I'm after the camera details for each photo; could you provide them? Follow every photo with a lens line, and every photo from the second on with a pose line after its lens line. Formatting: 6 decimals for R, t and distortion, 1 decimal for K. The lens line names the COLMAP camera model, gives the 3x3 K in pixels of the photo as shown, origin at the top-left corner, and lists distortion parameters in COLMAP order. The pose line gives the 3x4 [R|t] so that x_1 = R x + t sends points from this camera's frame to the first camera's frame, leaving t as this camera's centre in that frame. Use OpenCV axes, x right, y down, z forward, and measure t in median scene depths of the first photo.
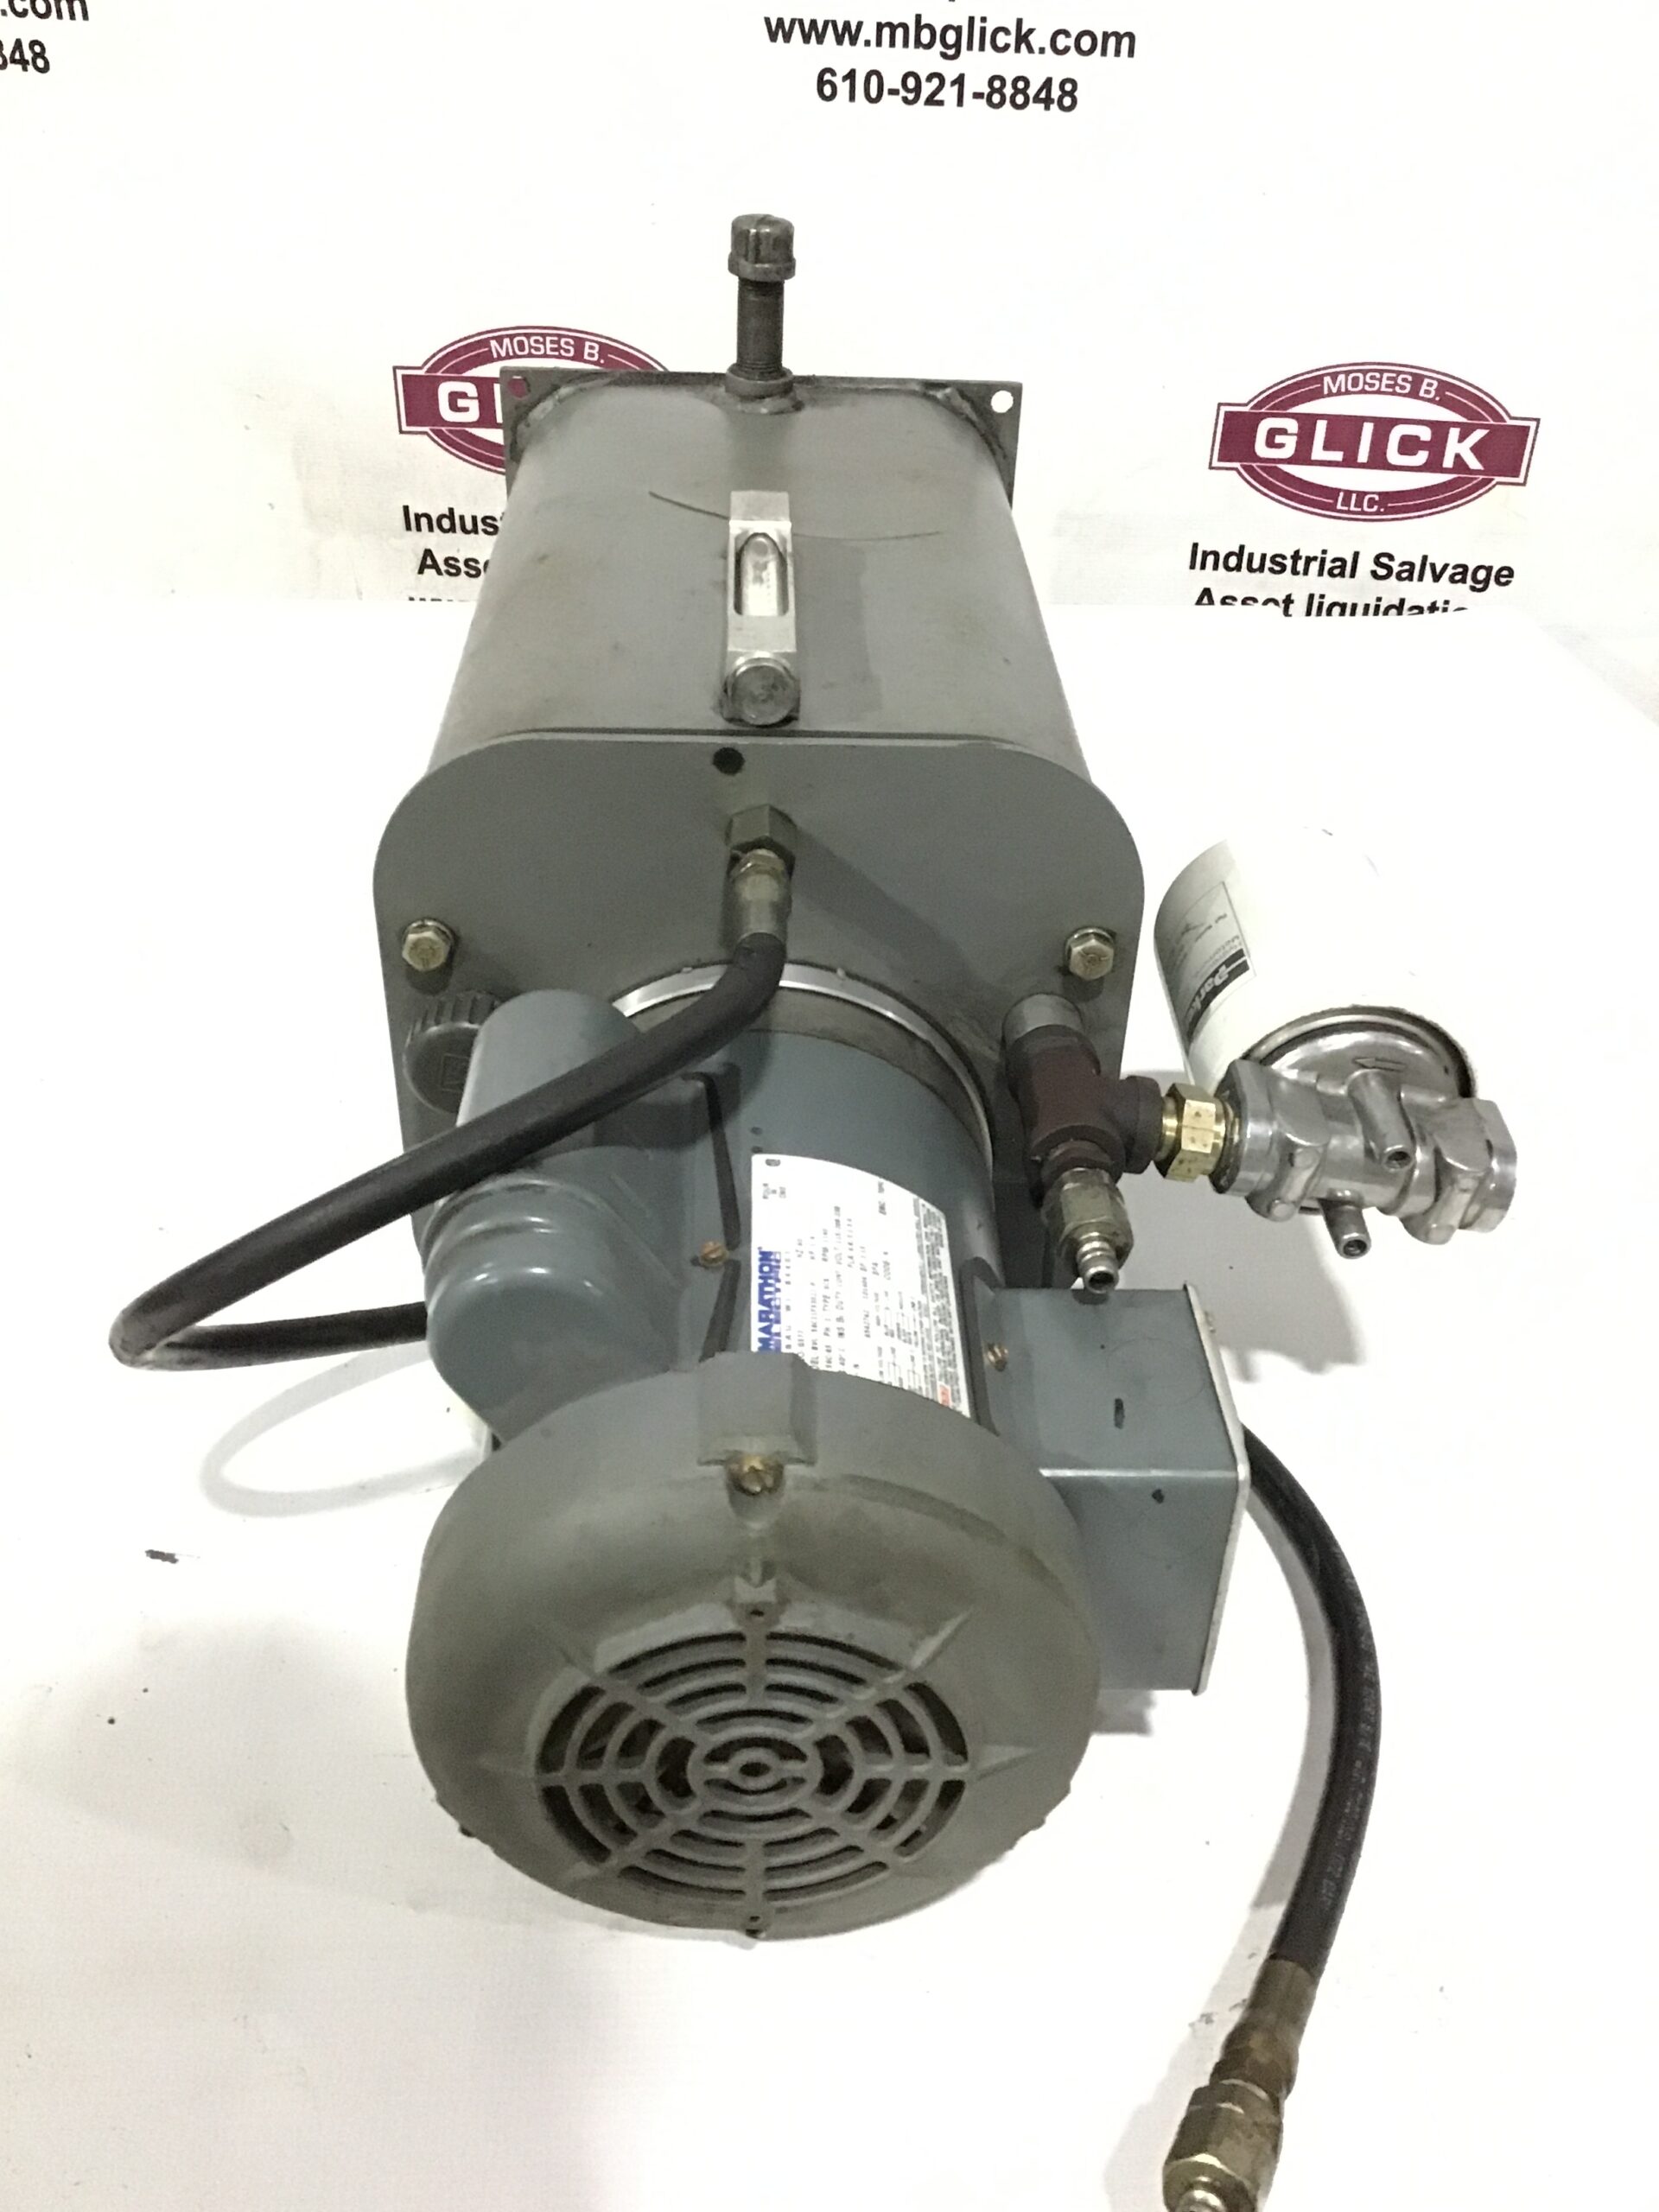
lens RADIAL K [[1980.7, 0, 831.8], [0, 1980.7, 1099.6], [0, 0, 1]] dist [0.108551, -0.199070]
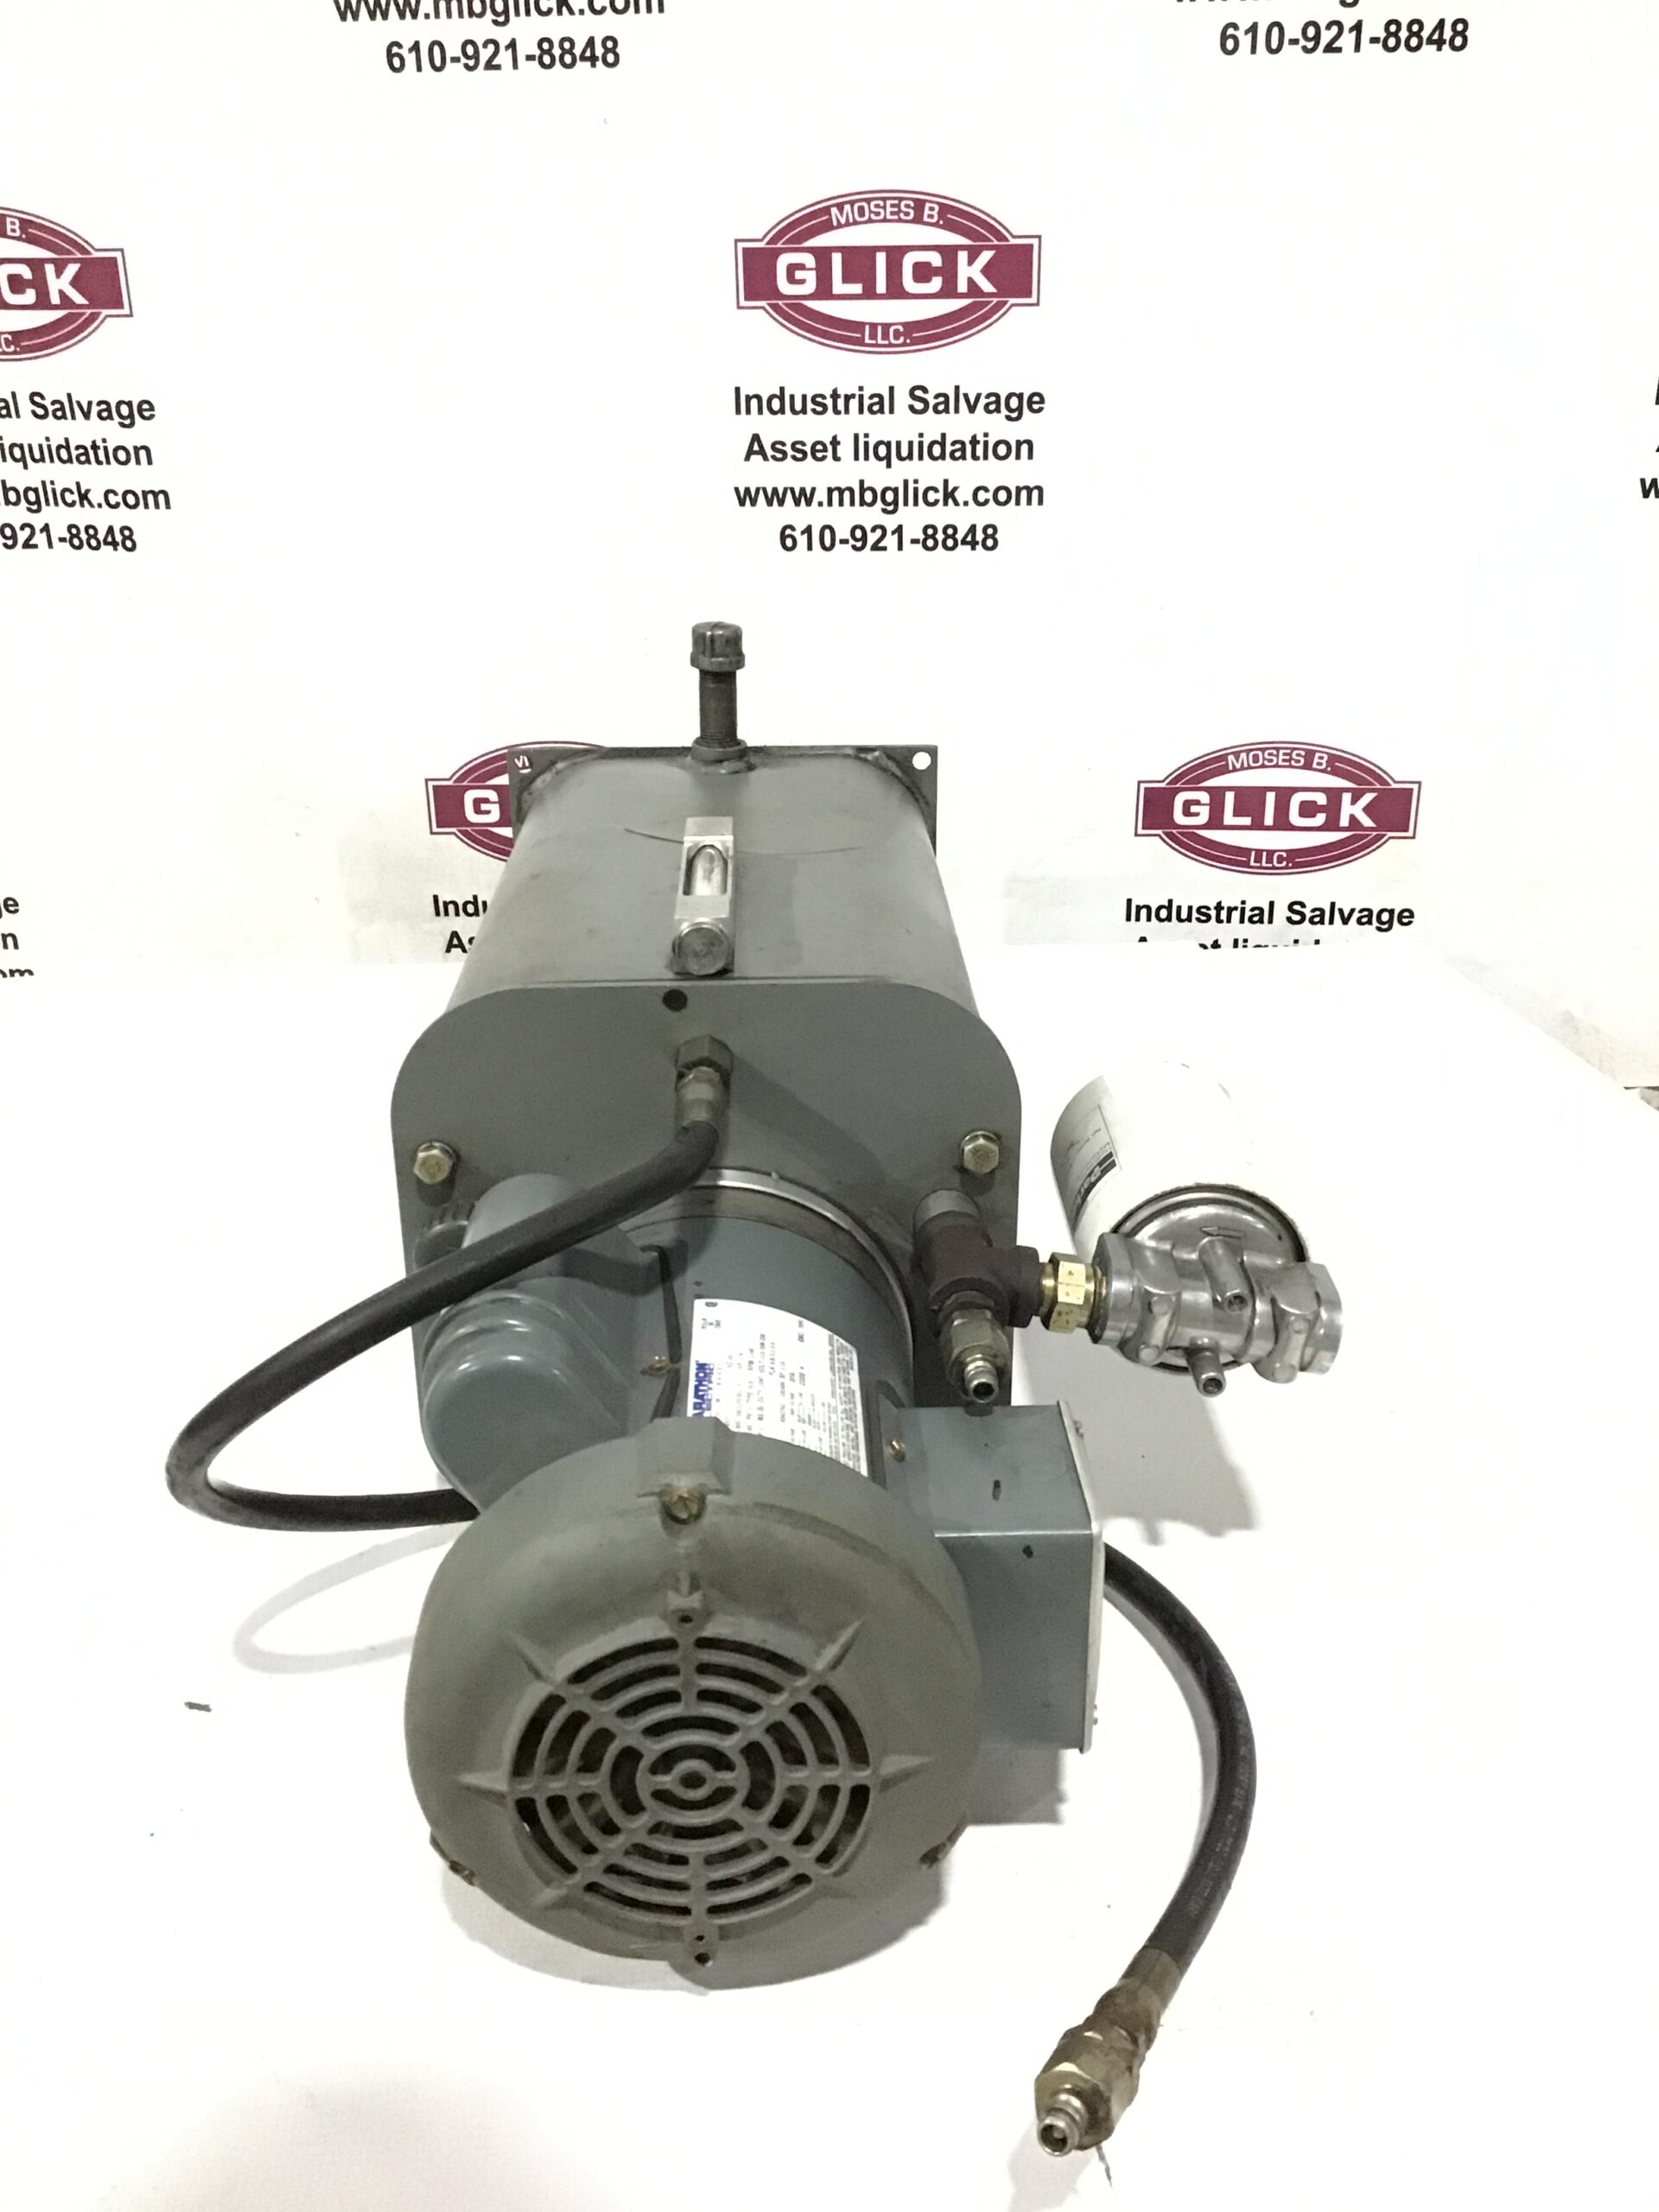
lens RADIAL K [[1966.5, 0, 829.5], [0, 1966.5, 1106.0], [0, 0, 1]] dist [0.136780, -0.247481]
pose [[0.999260, -0.035926, -0.013708, 0.026760], [0.032410, 0.978741, -0.202521, 0.066794], [0.020693, 0.201927, 0.979182, -0.089102]]
